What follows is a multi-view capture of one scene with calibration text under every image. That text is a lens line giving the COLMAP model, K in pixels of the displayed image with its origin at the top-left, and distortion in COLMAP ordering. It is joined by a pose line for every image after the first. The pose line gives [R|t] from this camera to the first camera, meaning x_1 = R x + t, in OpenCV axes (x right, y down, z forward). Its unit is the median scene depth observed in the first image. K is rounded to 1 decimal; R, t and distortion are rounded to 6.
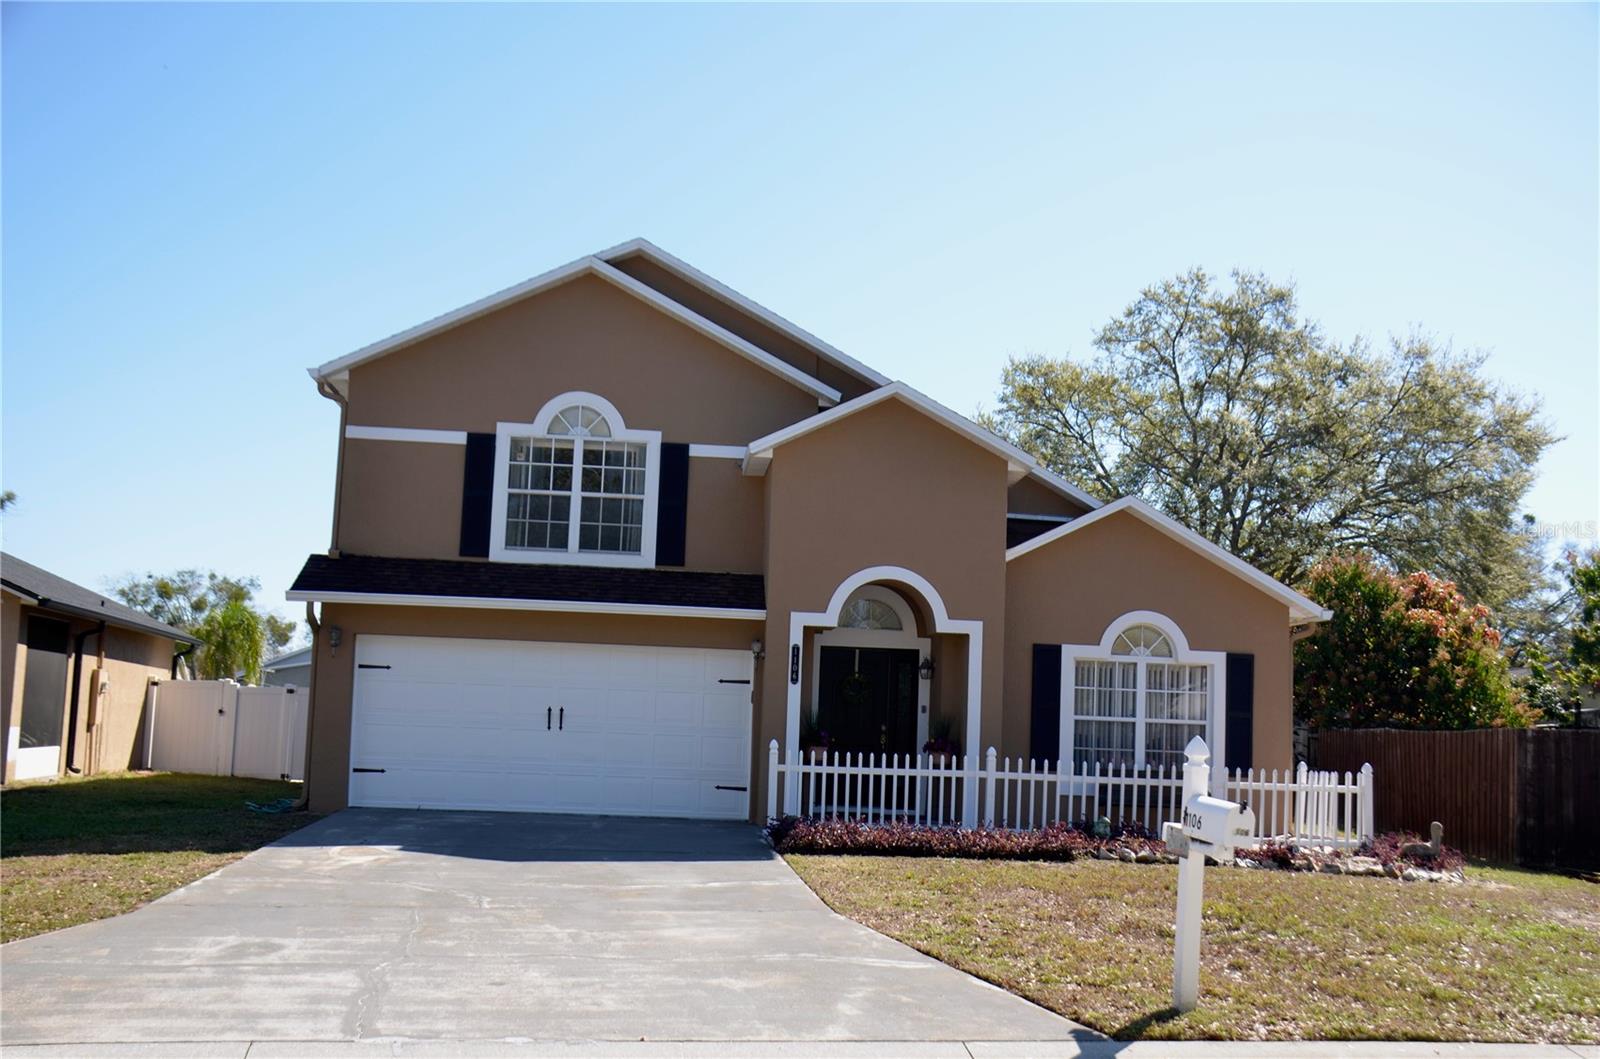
lens RADIAL K [[1519.4, 0, 799.7], [0, 1519.4, 533.1], [0, 0, 1]] dist [0.000620, 0.008263]
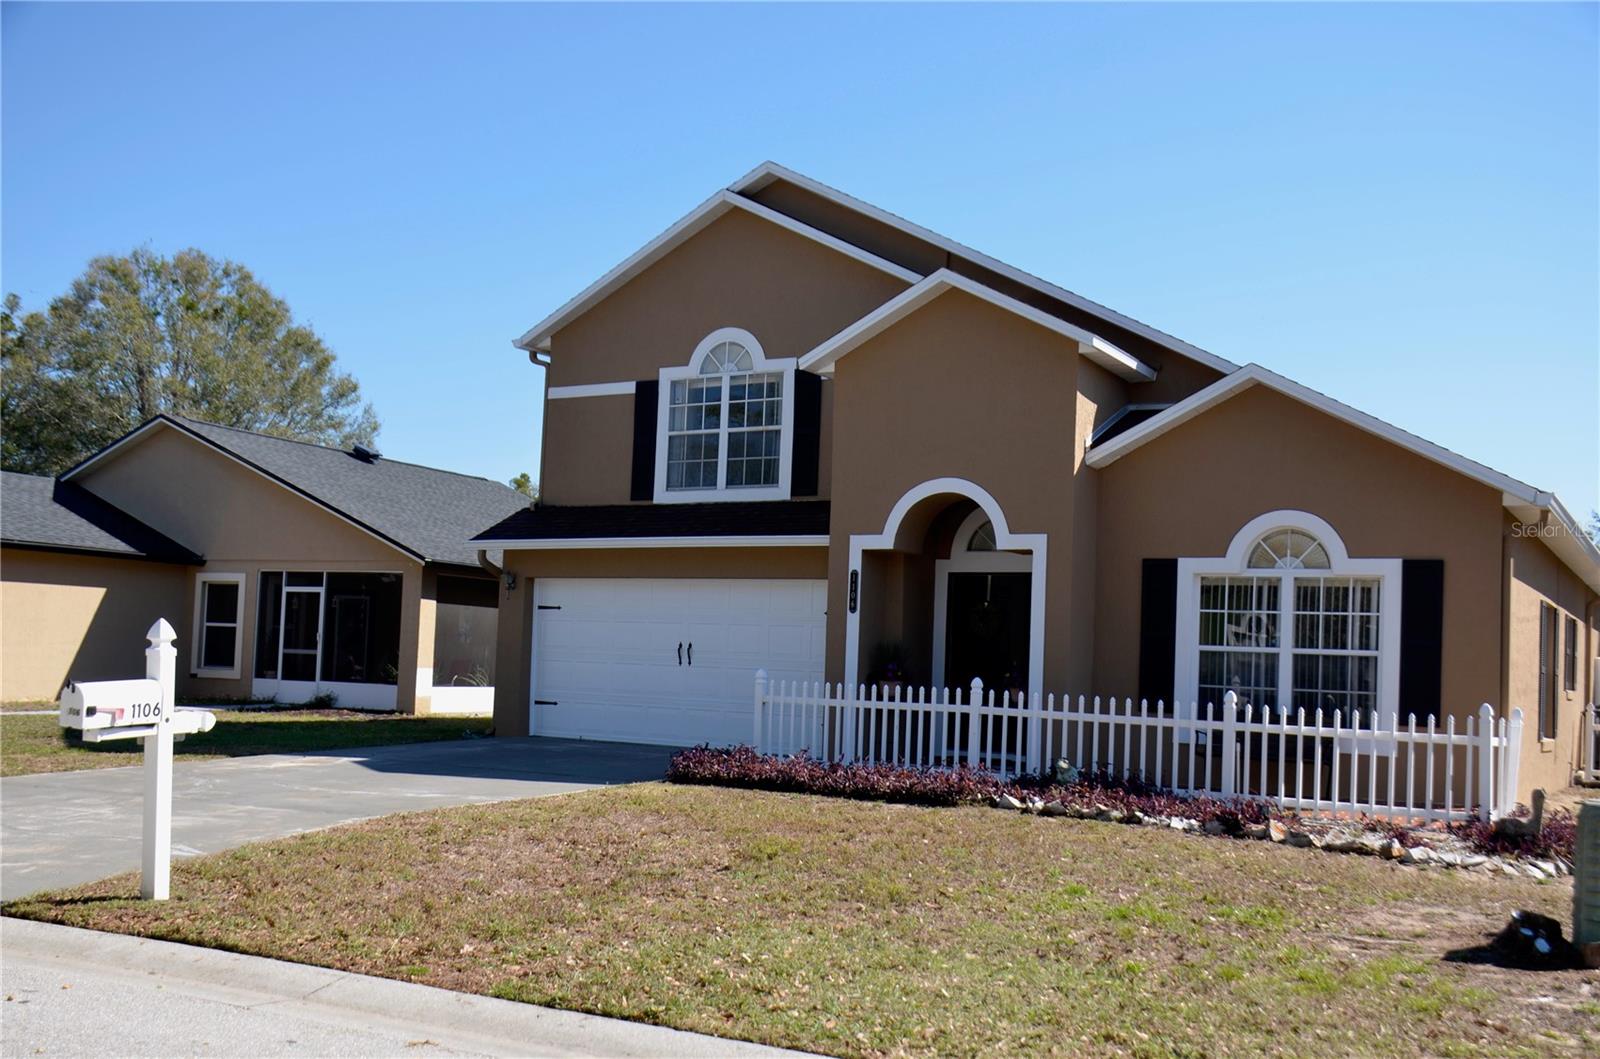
lens RADIAL K [[1593.8, 0, 800.0], [0, 1593.8, 526.3], [0, 0, 1]] dist [0.098407, -0.005870]
pose [[0.790717, -0.058444, -0.609386, 0.533964], [0.066071, 0.997765, -0.009961, 0.051283], [0.608606, -0.032386, 0.792811, 0.199852]]
